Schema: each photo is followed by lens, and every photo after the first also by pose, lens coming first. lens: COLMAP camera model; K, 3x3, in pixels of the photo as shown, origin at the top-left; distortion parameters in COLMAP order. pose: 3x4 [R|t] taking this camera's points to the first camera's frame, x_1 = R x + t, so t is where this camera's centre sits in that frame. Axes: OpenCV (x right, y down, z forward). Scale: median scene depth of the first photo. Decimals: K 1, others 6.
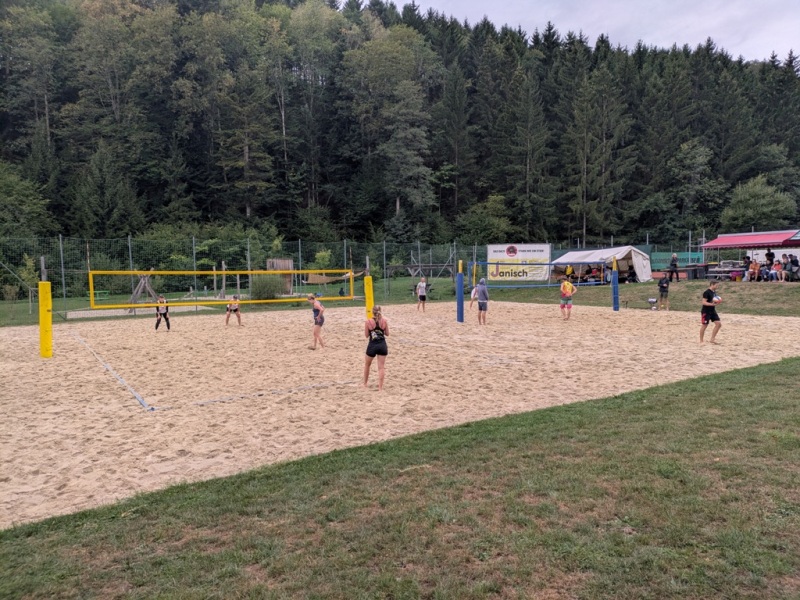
lens RADIAL K [[583.1, 0, 404.6], [0, 583.1, 301.3], [0, 0, 1]] dist [0.055978, -0.044715]
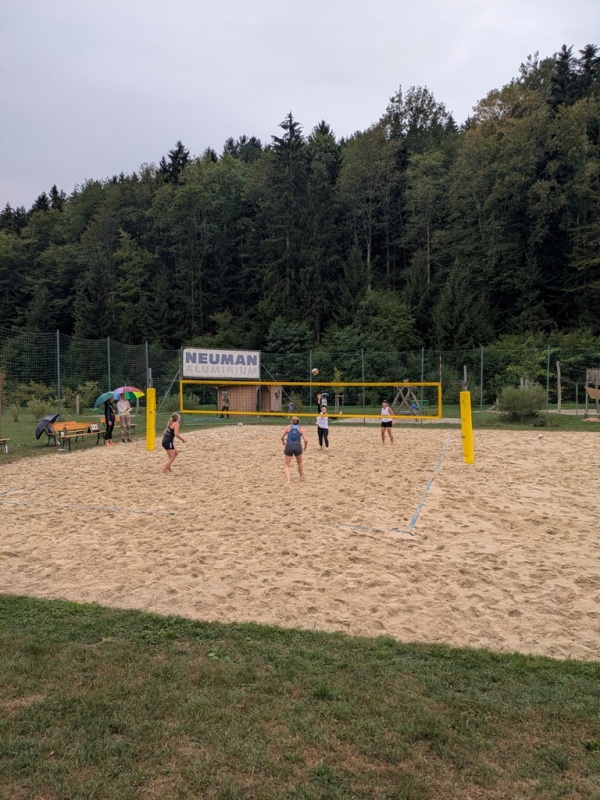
lens RADIAL K [[583.1, 0, 299.1], [0, 583.1, 406.1], [0, 0, 1]] dist [0.055978, -0.044715]
pose [[0.641938, 0.044214, -0.765481, 0.102757], [-0.052605, 0.998523, 0.013560, -0.005691], [0.764950, 0.031563, 0.643316, 0.087392]]
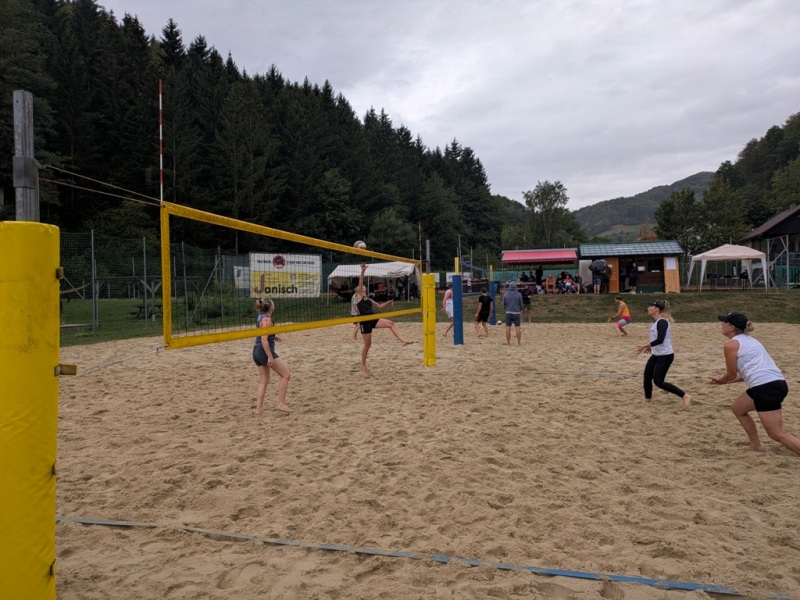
lens RADIAL K [[583.1, 0, 400.9], [0, 583.1, 296.9], [0, 0, 1]] dist [0.055978, -0.044715]
pose [[0.747423, -0.004184, 0.664336, -0.125900], [0.039842, 0.998463, -0.038538, 0.000624], [-0.663153, 0.055272, 0.746440, 0.150323]]
